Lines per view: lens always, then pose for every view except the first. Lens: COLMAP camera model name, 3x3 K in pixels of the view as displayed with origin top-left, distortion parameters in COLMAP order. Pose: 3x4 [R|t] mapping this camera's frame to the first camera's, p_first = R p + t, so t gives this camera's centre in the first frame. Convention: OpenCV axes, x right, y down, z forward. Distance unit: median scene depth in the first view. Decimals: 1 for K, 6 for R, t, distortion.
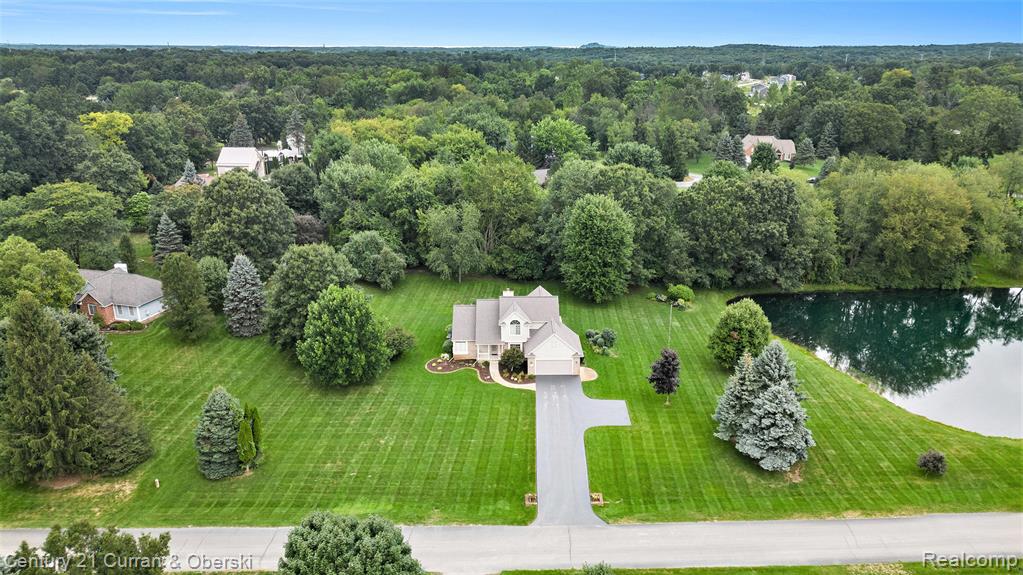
lens RADIAL K [[709.8, 0, 511.5], [0, 709.8, 287.5], [0, 0, 1]] dist [0.064622, 0.000060]
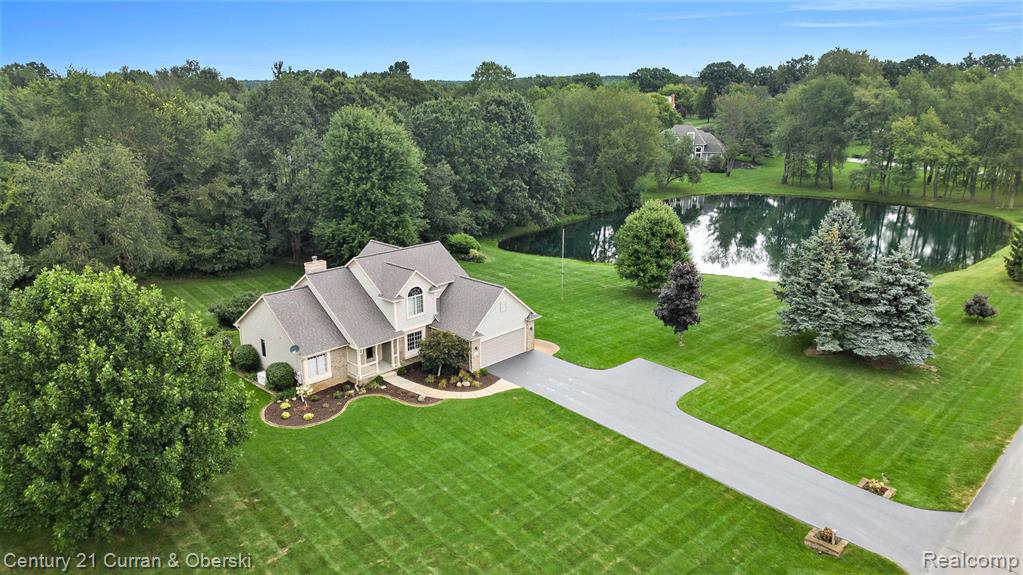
lens RADIAL K [[709.8, 0, 511.5], [0, 709.8, 287.5], [0, 0, 1]] dist [0.064622, 0.000060]
pose [[0.706857, -0.196080, 0.679637, -0.265084], [0.225996, 0.973056, 0.045687, 0.032184], [-0.670283, 0.121301, 0.732125, 0.460059]]
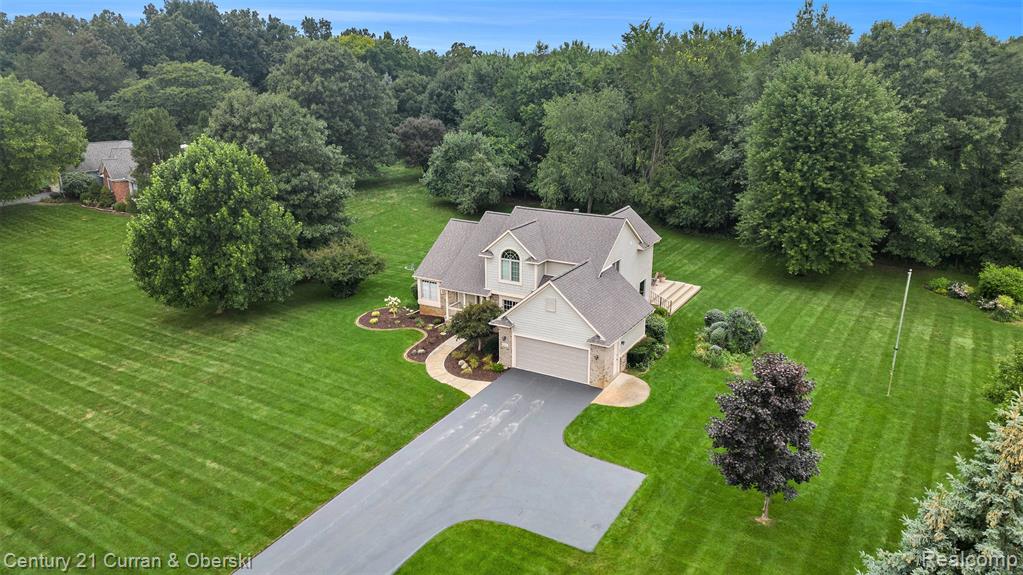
lens RADIAL K [[677.1, 0, 510.2], [0, 677.1, 308.3], [0, 0, 1]] dist [0.005990, 0.000662]
pose [[0.850485, 0.160824, -0.500811, 0.201514], [-0.151796, 0.986646, 0.059055, 0.048938], [0.503620, 0.025796, 0.863540, 0.510230]]
